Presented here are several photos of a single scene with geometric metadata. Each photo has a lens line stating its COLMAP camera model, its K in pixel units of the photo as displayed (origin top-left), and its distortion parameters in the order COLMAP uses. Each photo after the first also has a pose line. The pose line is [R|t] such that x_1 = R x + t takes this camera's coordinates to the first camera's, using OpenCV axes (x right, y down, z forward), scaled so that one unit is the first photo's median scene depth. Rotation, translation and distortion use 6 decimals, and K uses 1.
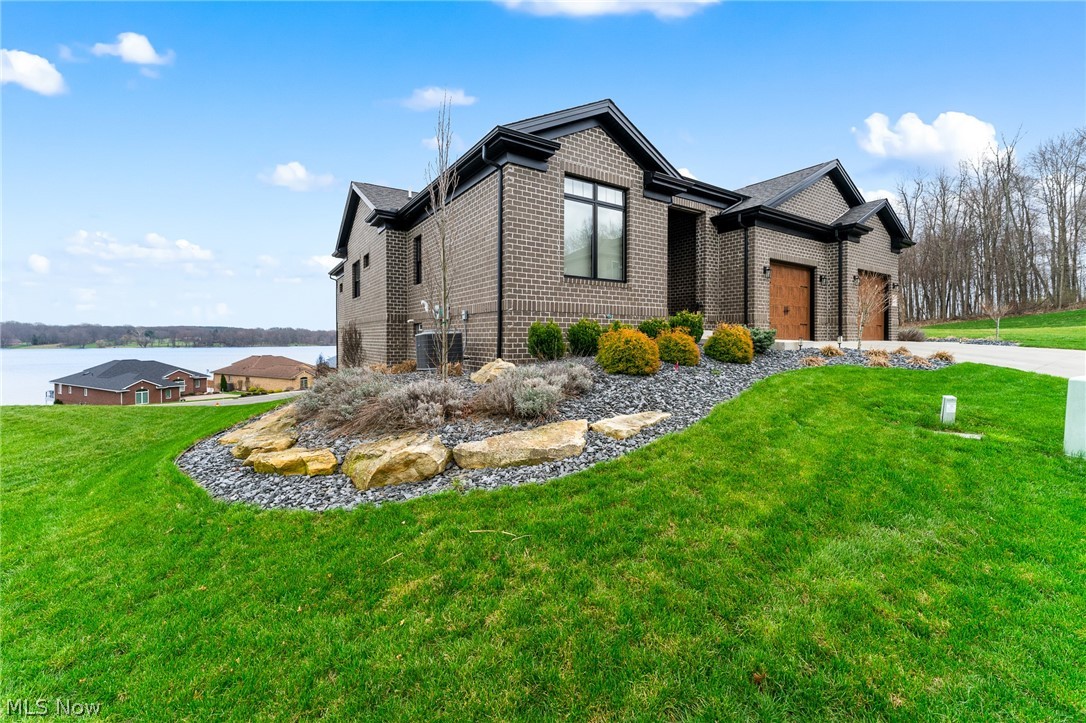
lens RADIAL K [[438.9, 0, 543.2], [0, 438.9, 313.6], [0, 0, 1]] dist [0.000413, 0.000040]
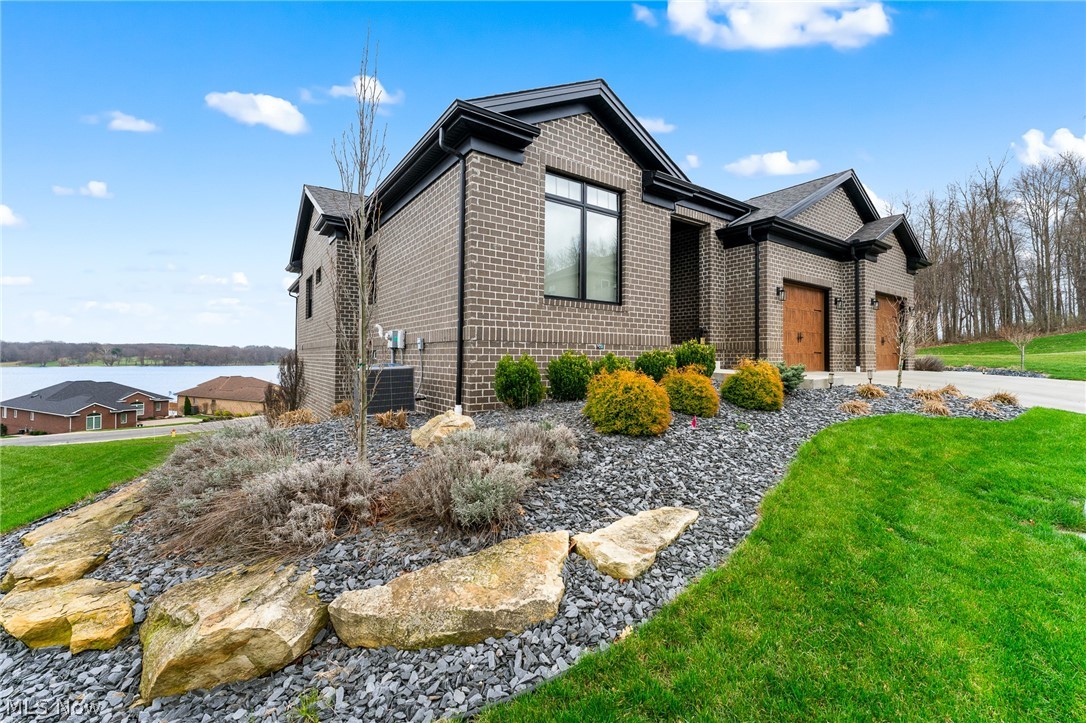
lens RADIAL K [[448.3, 0, 547.8], [0, 448.3, 322.0], [0, 0, 1]] dist [-0.010792, -0.000116]
pose [[0.999283, 0.007052, 0.037190, 0.021593], [-0.006154, 0.999688, -0.024220, -0.017861], [-0.037349, 0.023973, 0.999015, 0.173185]]
